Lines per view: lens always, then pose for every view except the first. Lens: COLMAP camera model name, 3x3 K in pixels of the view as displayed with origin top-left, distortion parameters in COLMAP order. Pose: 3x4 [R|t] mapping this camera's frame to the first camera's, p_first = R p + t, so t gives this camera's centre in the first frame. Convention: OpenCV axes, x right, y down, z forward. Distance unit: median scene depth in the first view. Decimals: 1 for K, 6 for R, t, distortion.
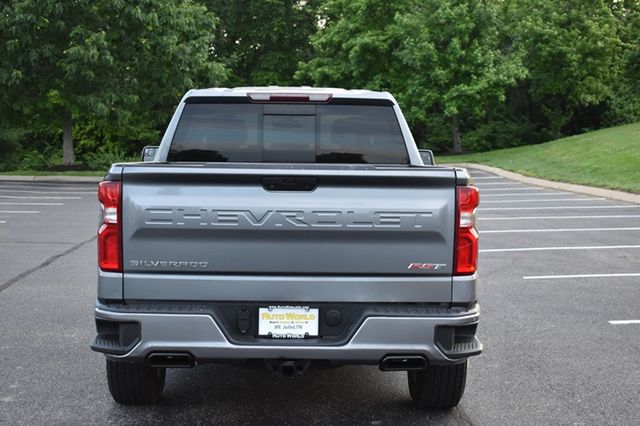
lens RADIAL K [[1076.1, 0, 323.6], [0, 1076.1, 210.8], [0, 0, 1]] dist [0.026724, 0.000000]
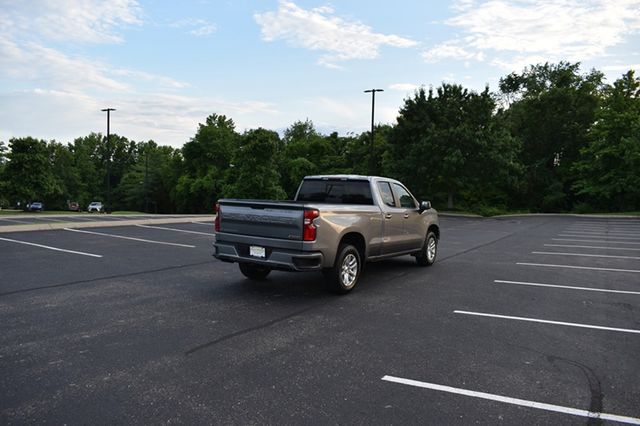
lens RADIAL K [[495.8, 0, 323.6], [0, 495.8, 215.9], [0, 0, 1]] dist [-0.081329, -0.001801]
pose [[0.828669, 0.046226, -0.557826, 0.646797], [-0.062802, 0.997970, -0.010595, 0.003384], [0.556204, 0.043812, 0.829890, -0.049968]]
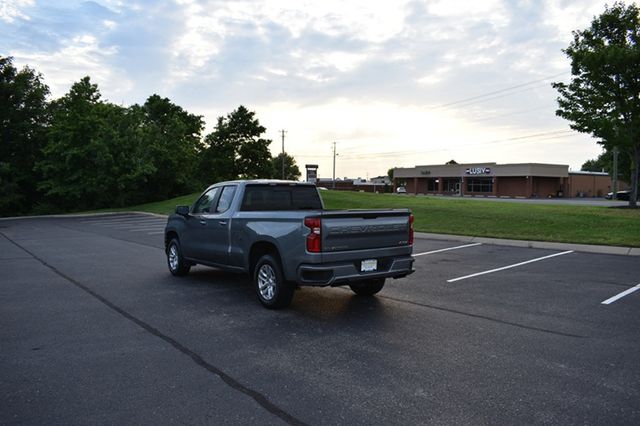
lens RADIAL K [[495.8, 0, 319.9], [0, 495.8, 214.4], [0, 0, 1]] dist [-0.081329, -0.001801]
pose [[0.821966, -0.034580, 0.568486, -0.620863], [0.053891, 0.998399, -0.017190, -0.010454], [-0.566982, 0.044766, 0.822513, 0.001692]]
